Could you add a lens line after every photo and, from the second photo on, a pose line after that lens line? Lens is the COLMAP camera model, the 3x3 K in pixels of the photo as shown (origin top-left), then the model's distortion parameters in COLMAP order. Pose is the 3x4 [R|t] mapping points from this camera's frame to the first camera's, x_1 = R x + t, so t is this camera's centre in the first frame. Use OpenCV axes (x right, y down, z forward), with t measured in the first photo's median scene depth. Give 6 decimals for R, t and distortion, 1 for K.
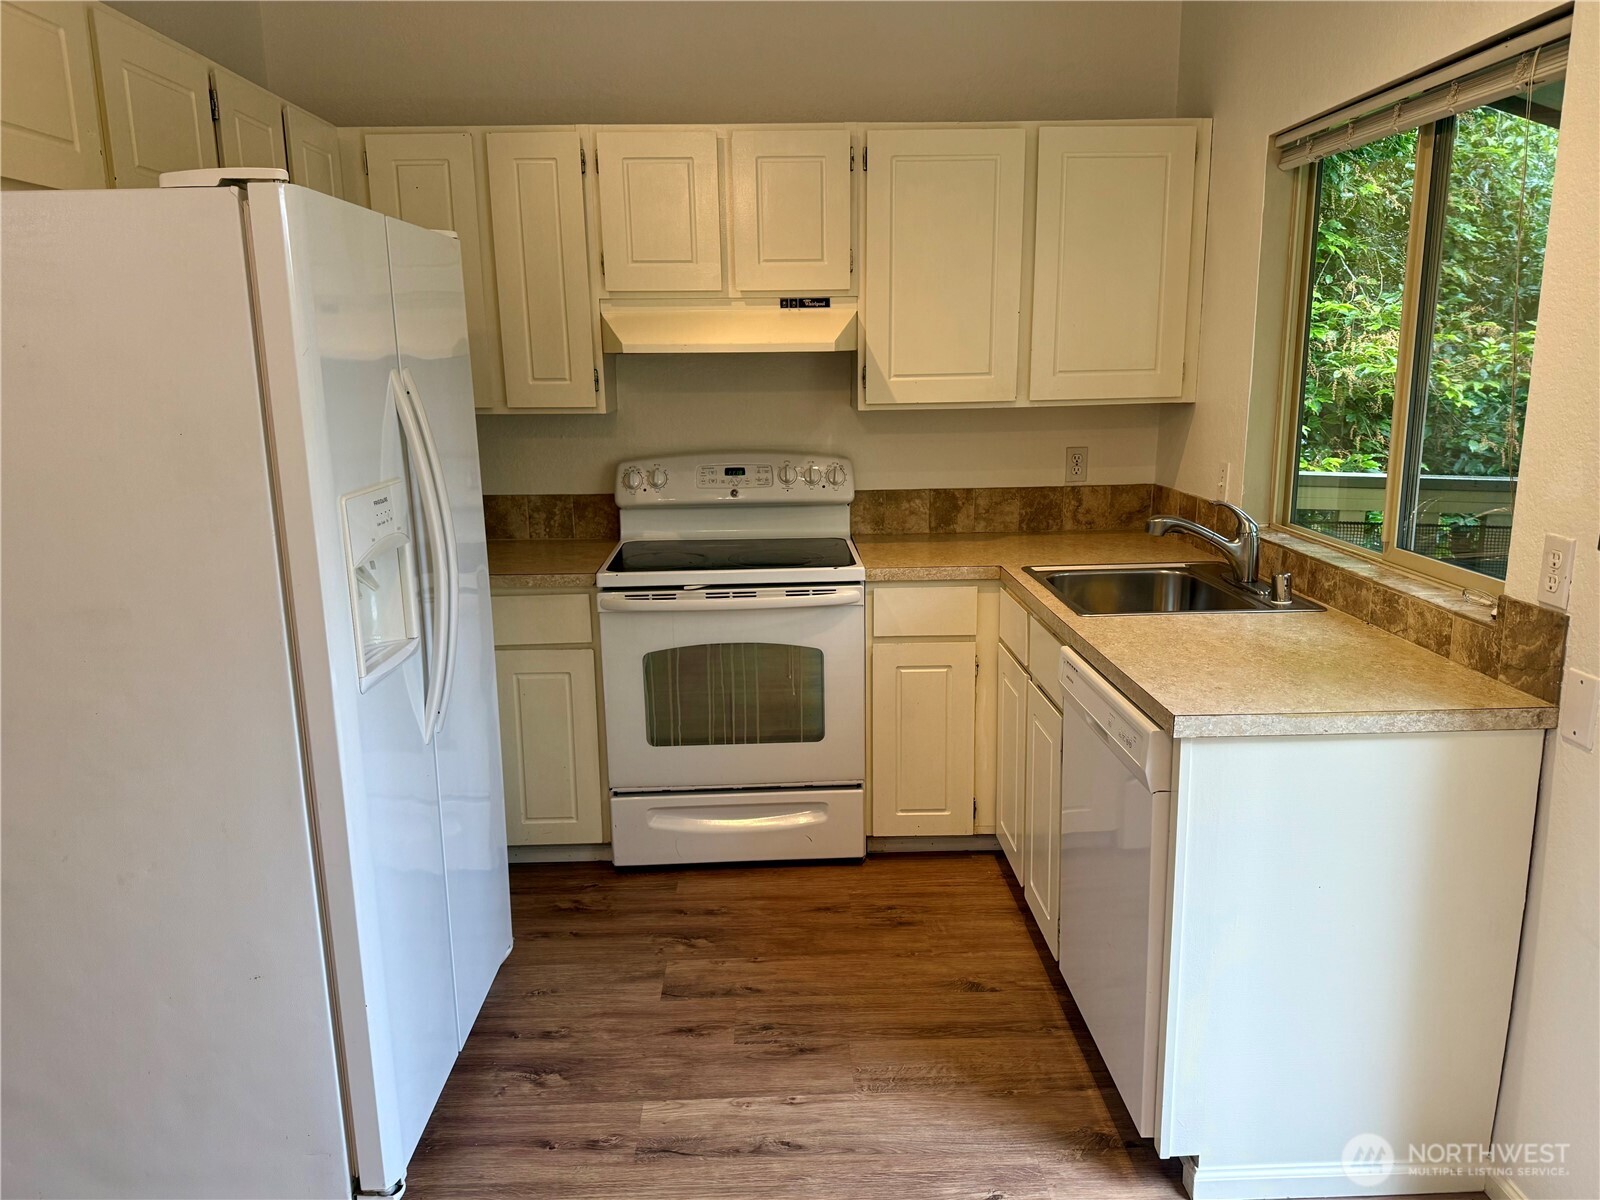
lens RADIAL K [[1145.9, 0, 801.5], [0, 1145.9, 588.7], [0, 0, 1]] dist [0.073660, -0.086762]
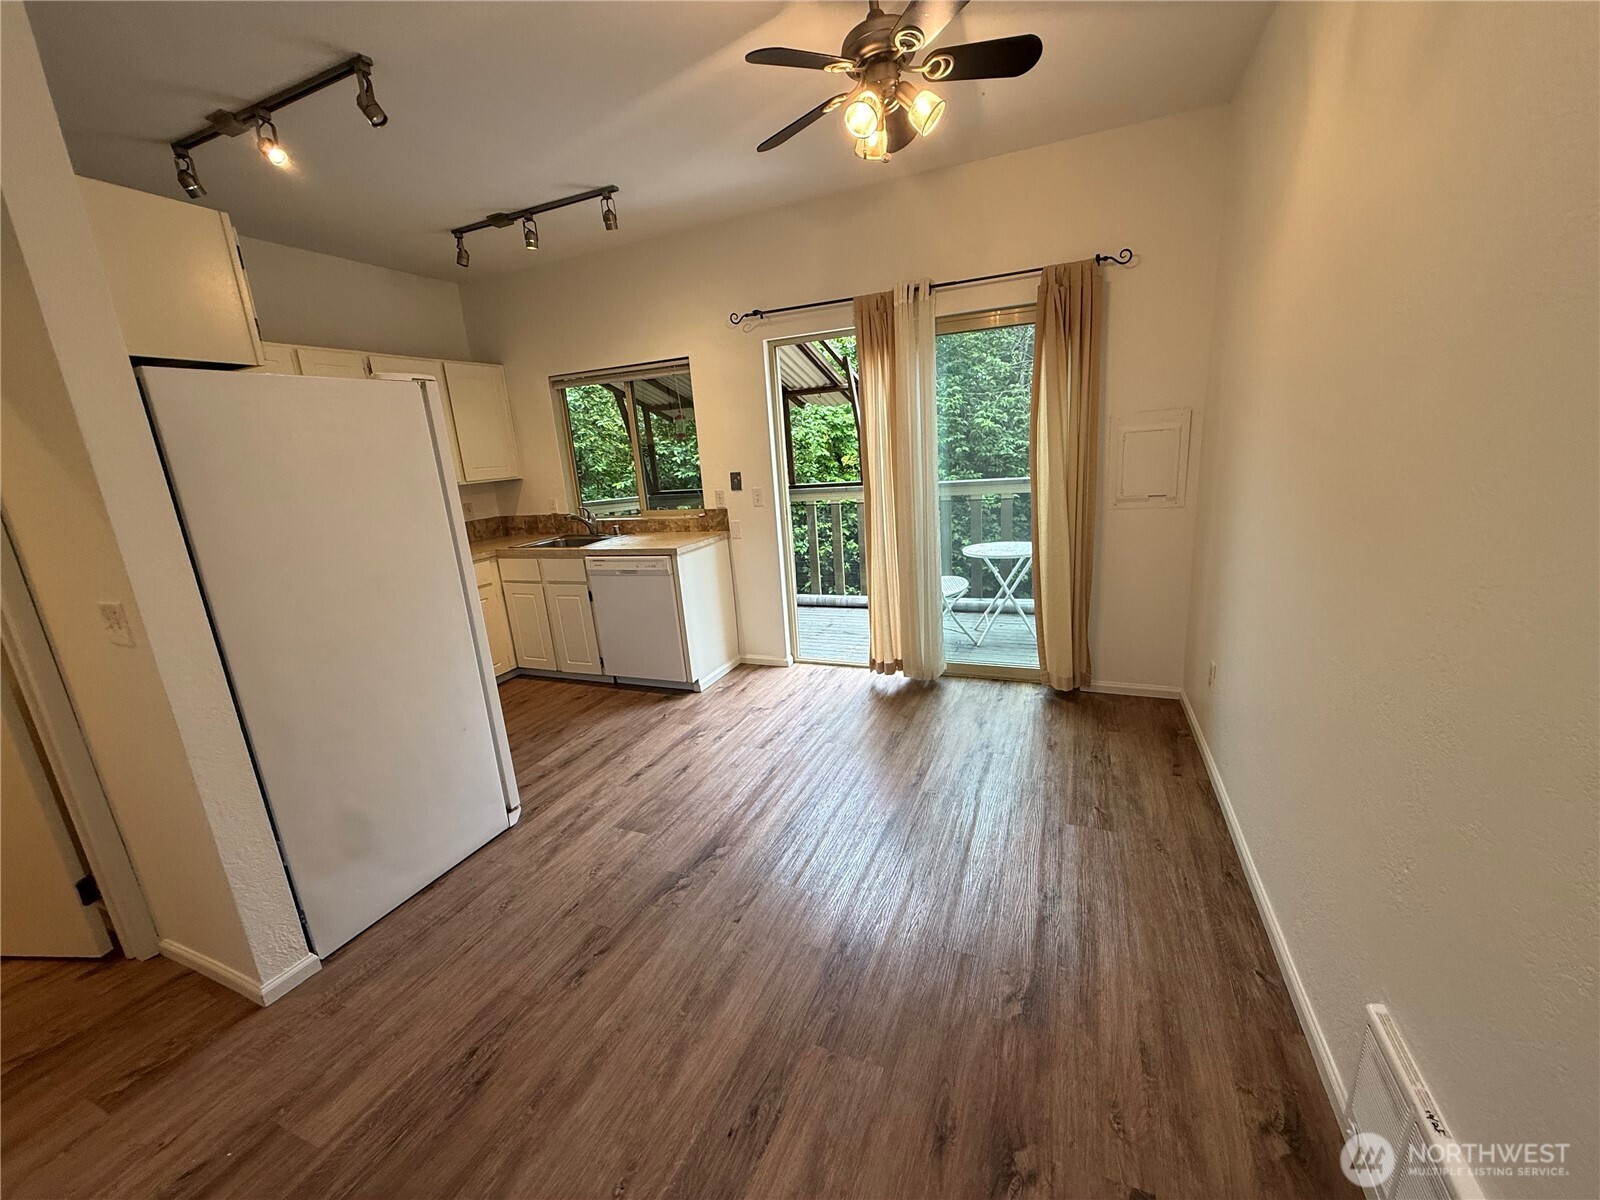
lens RADIAL K [[639.3, 0, 800.0], [0, 639.3, 600.0], [0, 0, 1]] dist [-0.000327, -0.000004]
pose [[0.408032, -0.233633, 0.882568, -1.086601], [0.244490, 0.959356, 0.140927, 0.065819], [-0.879622, 0.158276, 0.448569, -0.148594]]
